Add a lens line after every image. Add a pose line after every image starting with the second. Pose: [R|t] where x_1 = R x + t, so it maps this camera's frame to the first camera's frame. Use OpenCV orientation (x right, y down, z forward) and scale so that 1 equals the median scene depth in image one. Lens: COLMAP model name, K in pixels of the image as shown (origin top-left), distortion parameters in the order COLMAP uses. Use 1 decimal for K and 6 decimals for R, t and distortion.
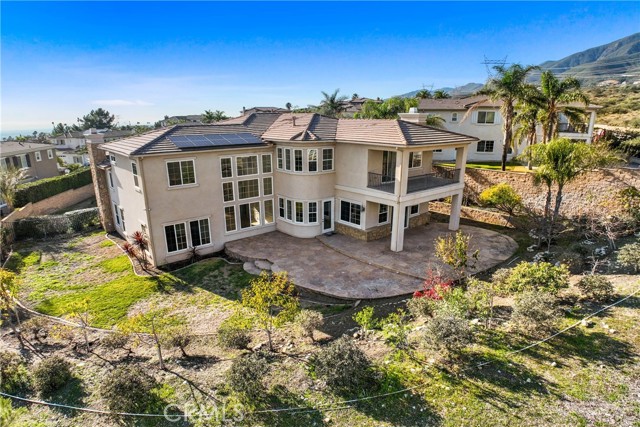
lens RADIAL K [[384.1, 0, 326.2], [0, 384.1, 212.8], [0, 0, 1]] dist [-0.072199, -0.000183]
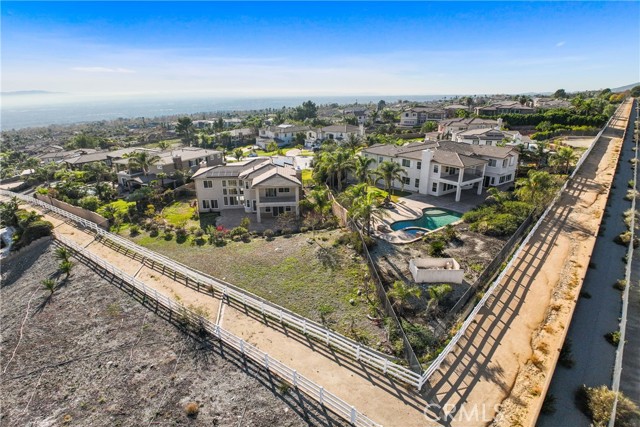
lens RADIAL K [[381.1, 0, 322.6], [0, 381.1, 225.9], [0, 0, 1]] dist [-0.076015, 0.009419]
pose [[0.825162, 0.195499, -0.529988, 1.952208], [-0.143239, 0.979954, 0.138465, -0.309768], [0.546434, -0.038341, 0.836624, -1.007057]]
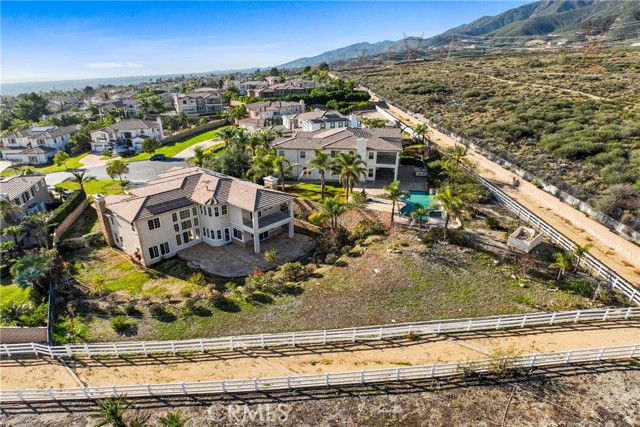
lens RADIAL K [[381.1, 0, 322.6], [0, 381.1, 225.9], [0, 0, 1]] dist [-0.076015, 0.009419]
pose [[0.990044, -0.047819, 0.132389, 0.267328], [0.028292, 0.988935, 0.145629, -0.353465], [-0.137888, -0.140434, 0.980441, -1.158077]]
